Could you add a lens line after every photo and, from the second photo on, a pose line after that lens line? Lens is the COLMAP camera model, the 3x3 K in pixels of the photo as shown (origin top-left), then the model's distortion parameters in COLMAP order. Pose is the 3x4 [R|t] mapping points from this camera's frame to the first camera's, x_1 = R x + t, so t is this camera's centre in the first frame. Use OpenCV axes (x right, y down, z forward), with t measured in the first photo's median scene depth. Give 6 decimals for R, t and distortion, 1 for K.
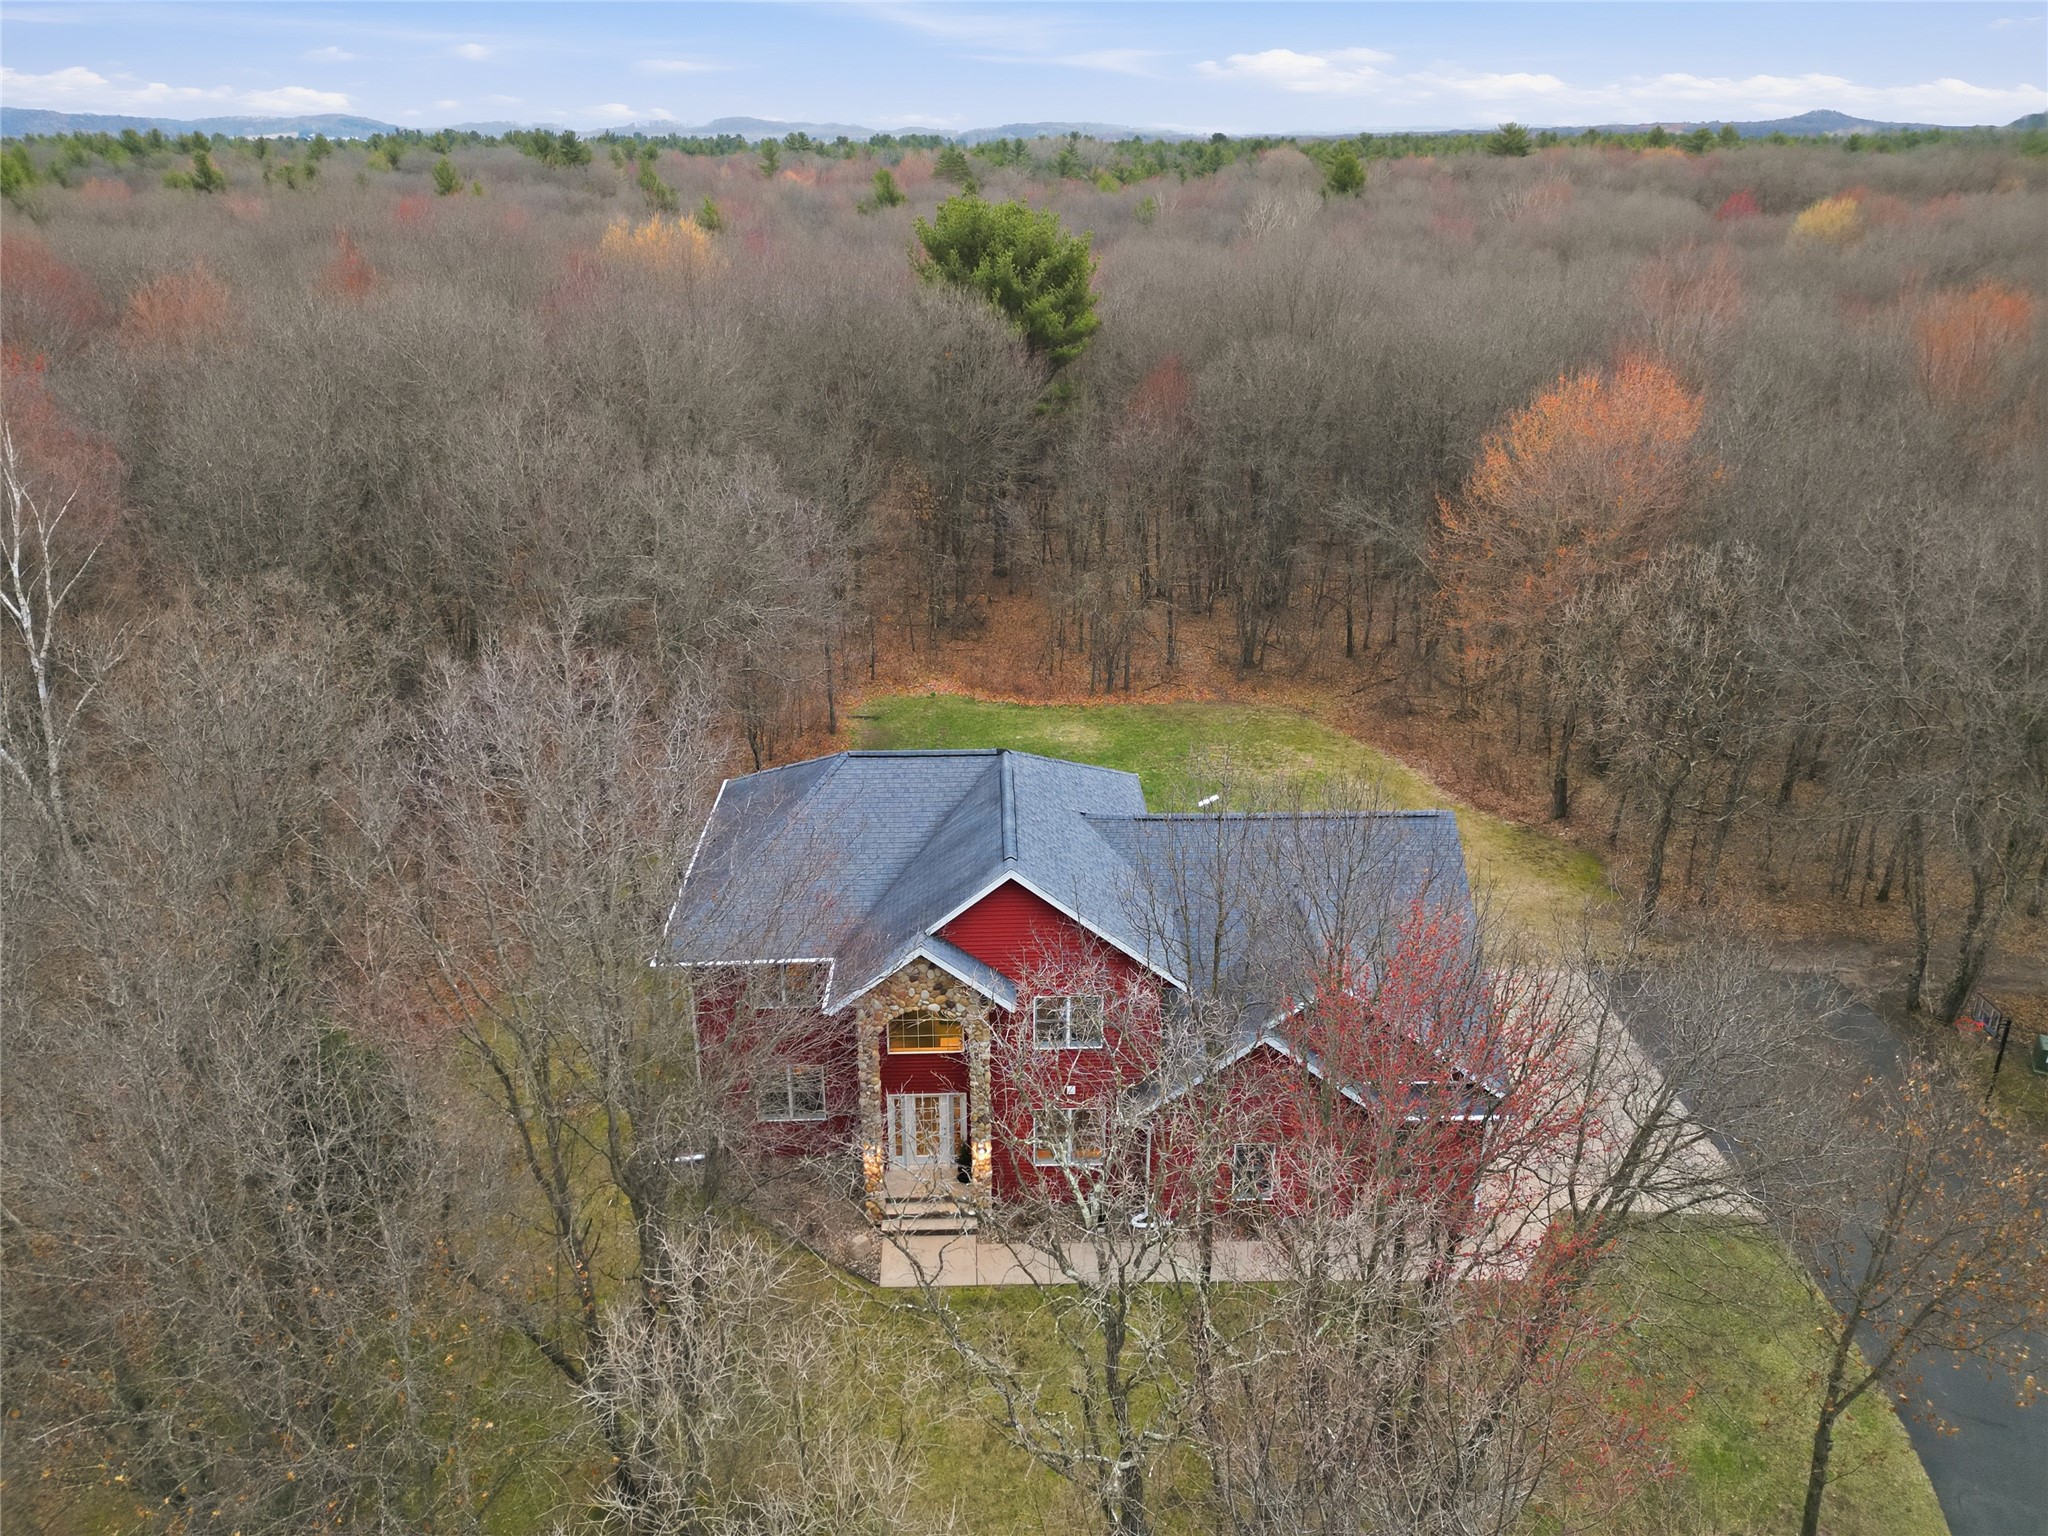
lens RADIAL K [[1447.2, 0, 1024.0], [0, 1447.2, 768.0], [0, 0, 1]] dist [0.071814, -0.073700]
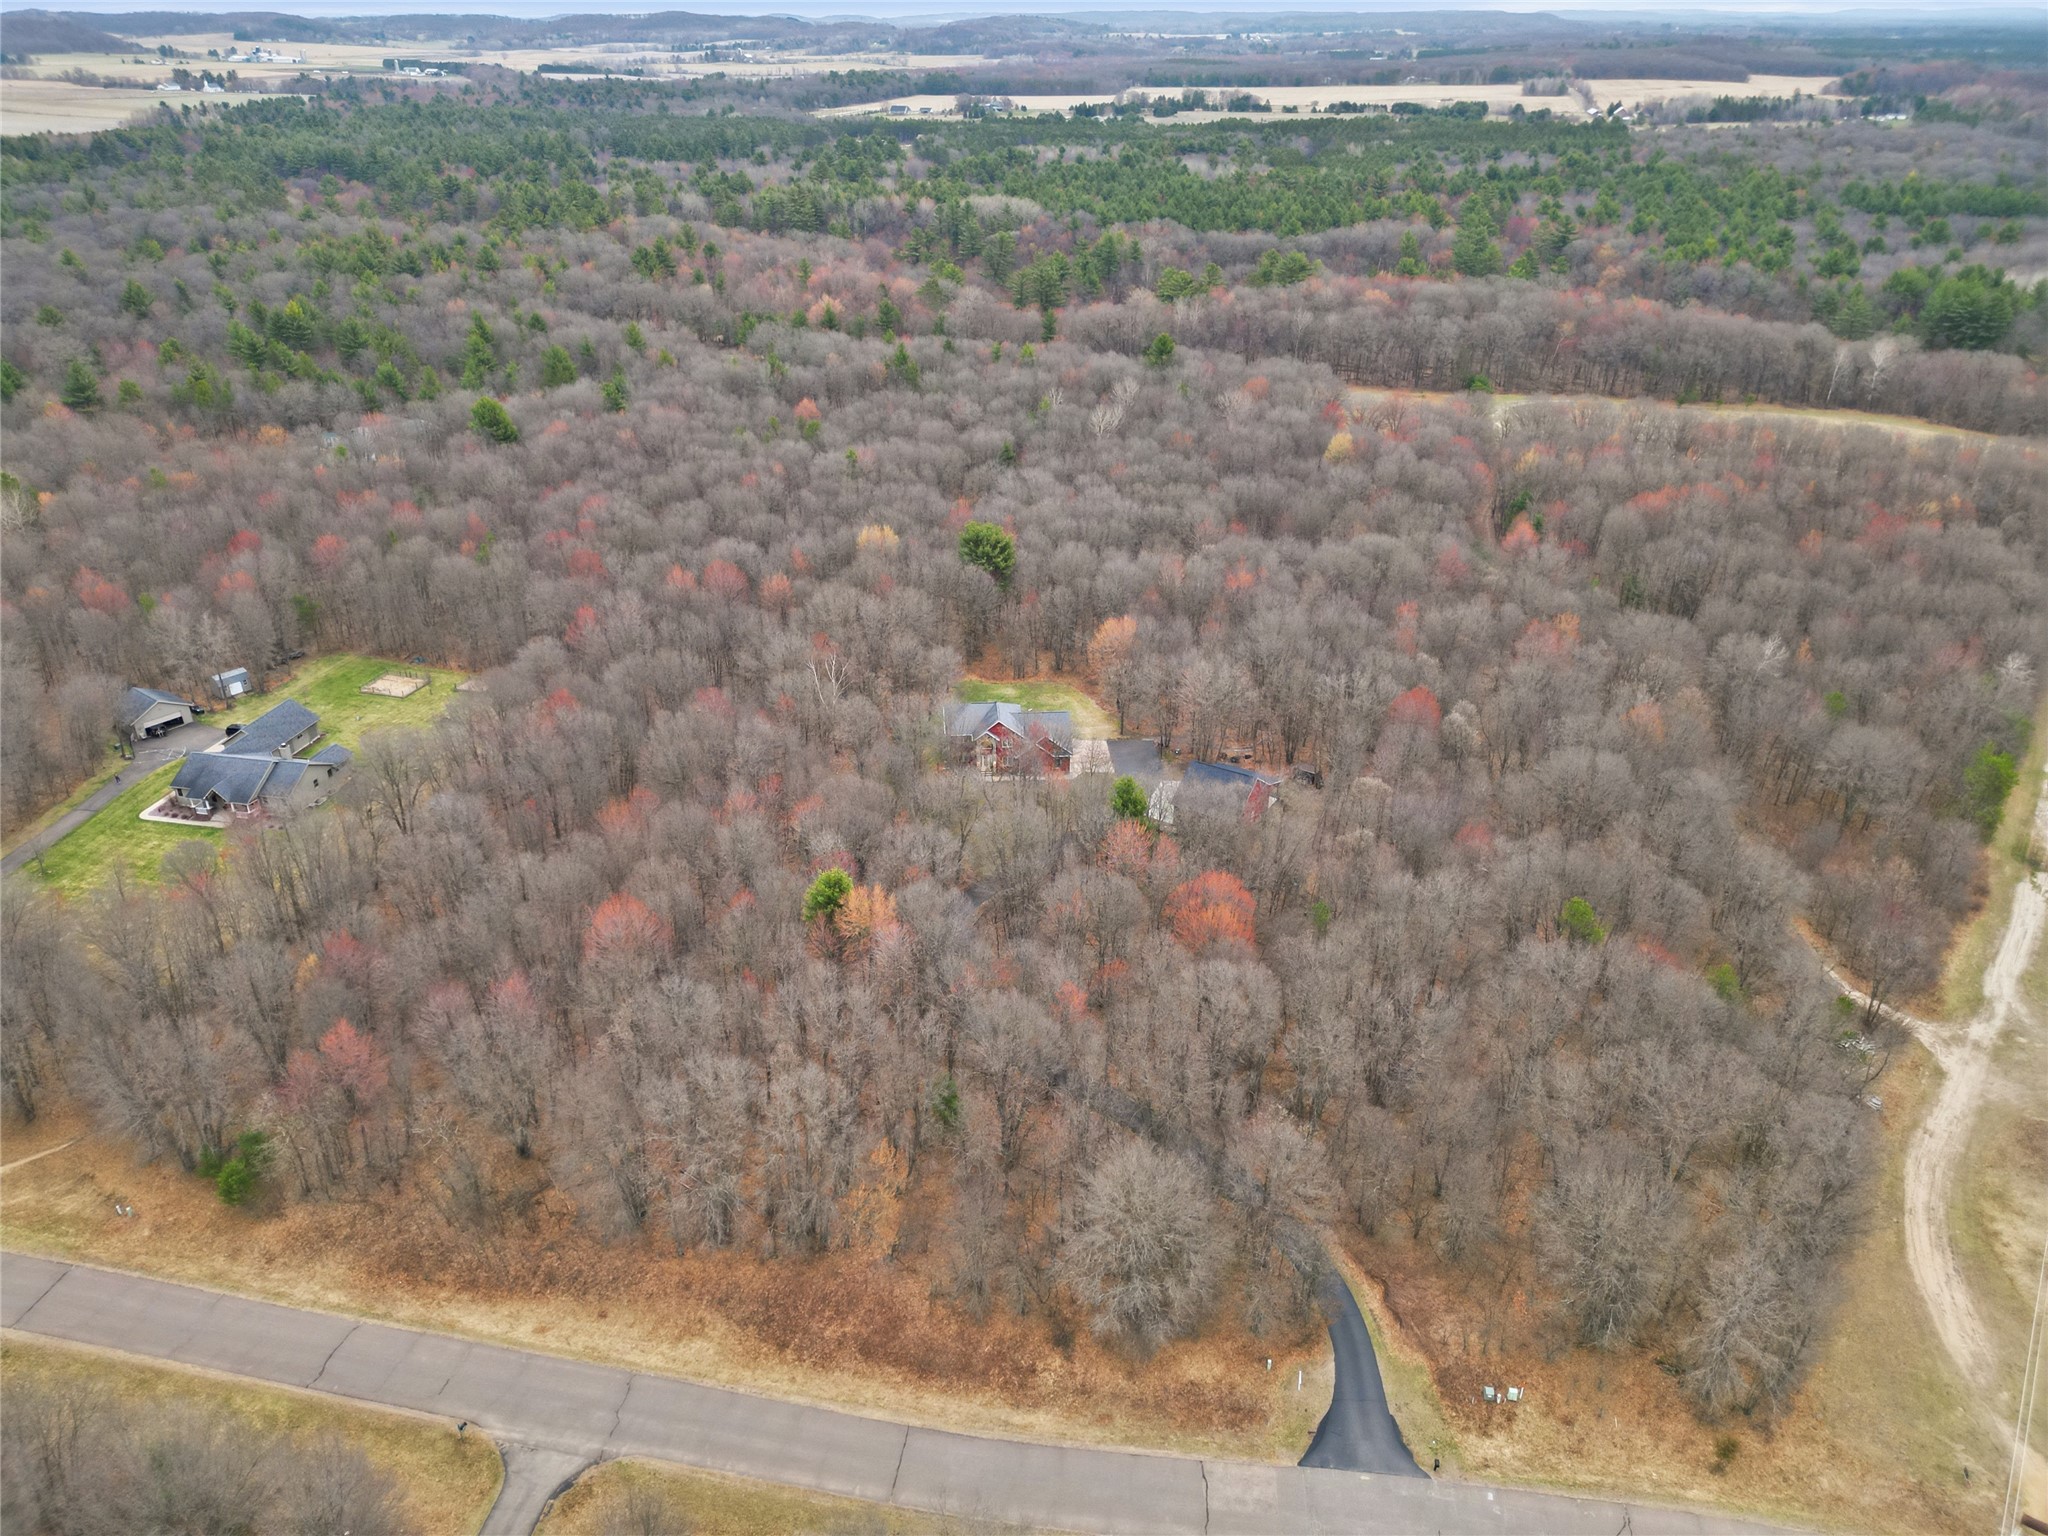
lens RADIAL K [[1447.2, 0, 1024.0], [0, 1447.2, 768.0], [0, 0, 1]] dist [0.071814, -0.073700]
pose [[0.999275, -0.014631, 0.035137, -0.059157], [0.011969, 0.997127, 0.074792, -0.099204], [-0.036130, -0.074317, 0.996580, -2.647043]]
